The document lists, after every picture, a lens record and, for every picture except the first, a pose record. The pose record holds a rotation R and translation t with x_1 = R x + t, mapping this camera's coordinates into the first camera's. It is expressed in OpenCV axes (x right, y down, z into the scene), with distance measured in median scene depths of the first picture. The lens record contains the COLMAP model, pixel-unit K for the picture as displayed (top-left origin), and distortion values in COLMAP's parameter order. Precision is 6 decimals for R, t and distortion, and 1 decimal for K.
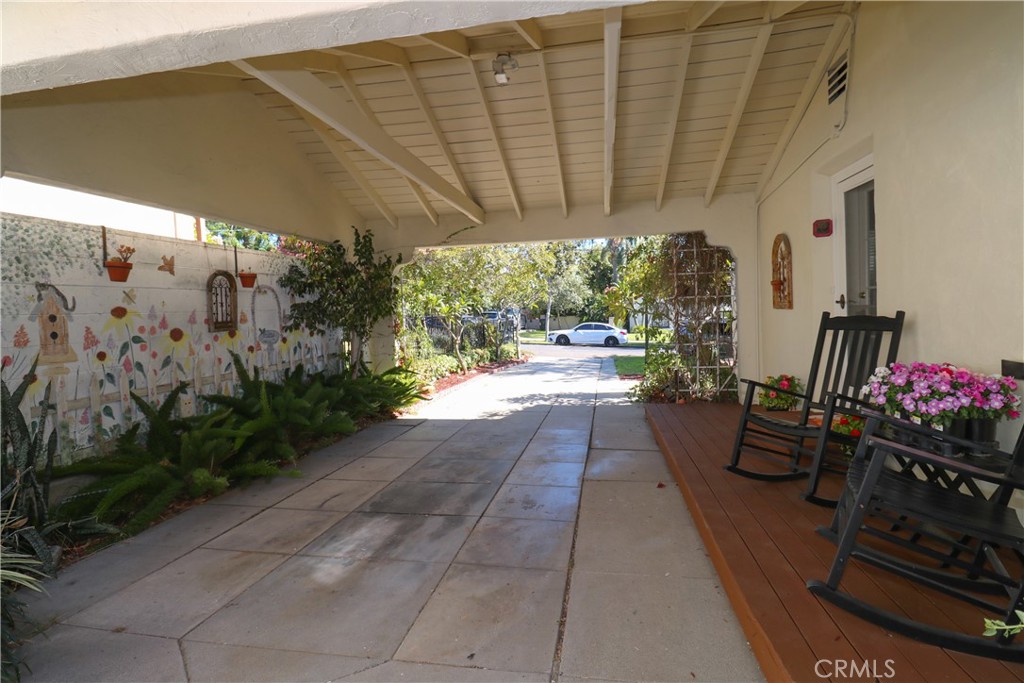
lens RADIAL K [[492.6, 0, 510.4], [0, 492.6, 329.5], [0, 0, 1]] dist [-0.001654, -0.017303]
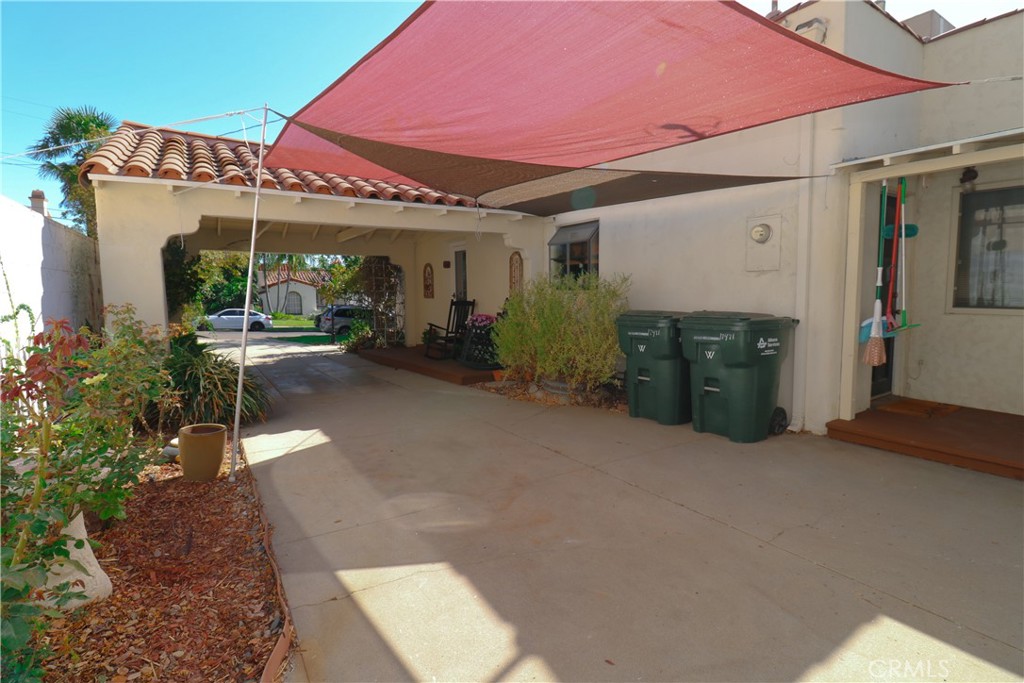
lens RADIAL K [[492.6, 0, 510.4], [0, 492.6, 329.5], [0, 0, 1]] dist [-0.001654, -0.017303]
pose [[0.723809, -0.021174, 0.689675, -0.799368], [0.006699, 0.999698, 0.023662, 0.054457], [-0.689968, -0.012507, 0.723732, -0.952989]]
